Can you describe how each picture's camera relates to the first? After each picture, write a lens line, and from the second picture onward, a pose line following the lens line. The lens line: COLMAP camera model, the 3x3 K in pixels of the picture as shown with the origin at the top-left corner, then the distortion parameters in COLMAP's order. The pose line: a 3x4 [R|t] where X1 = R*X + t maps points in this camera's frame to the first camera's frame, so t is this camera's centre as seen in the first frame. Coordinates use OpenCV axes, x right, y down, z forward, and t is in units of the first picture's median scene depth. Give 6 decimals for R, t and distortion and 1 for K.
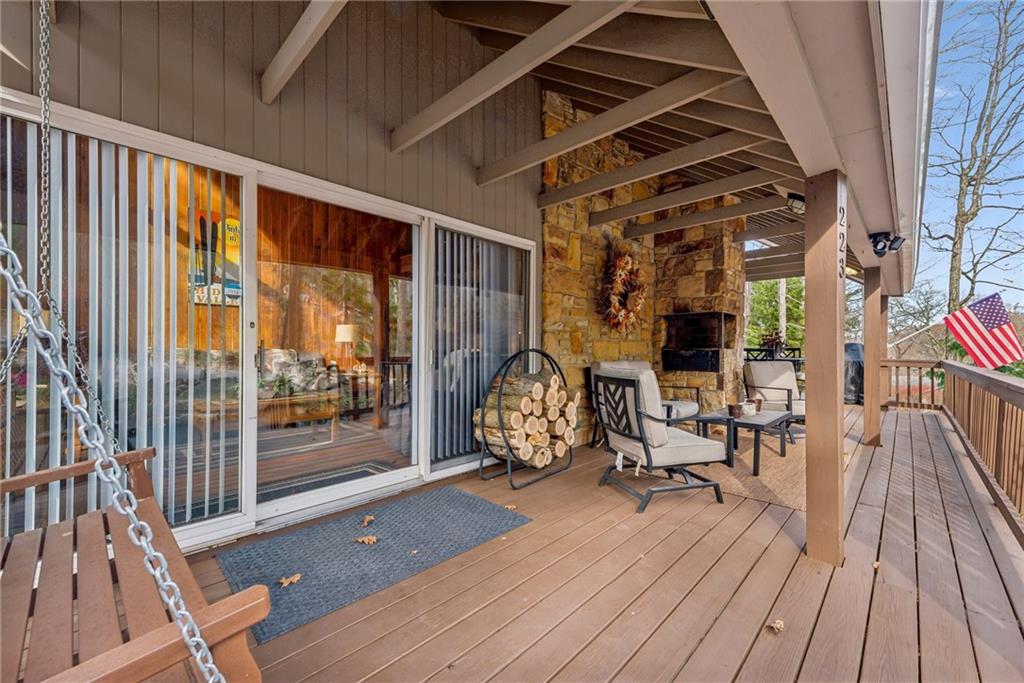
lens RADIAL K [[413.9, 0, 511.7], [0, 413.9, 345.8], [0, 0, 1]] dist [0.002172, 0.000061]
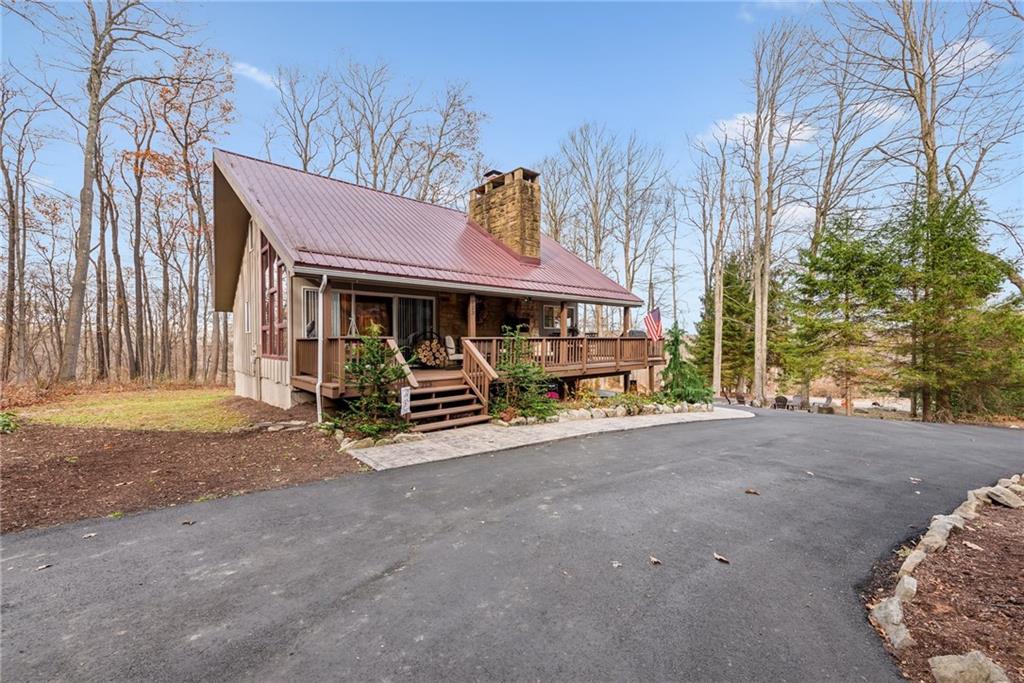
lens RADIAL K [[413.9, 0, 512.3], [0, 413.9, 340.6], [0, 0, 1]] dist [0.002172, 0.000061]
pose [[0.997949, -0.003304, -0.063931, 0.955424], [0.003923, 0.999947, 0.009560, 0.051898], [0.063896, -0.009791, 0.997909, -2.352520]]
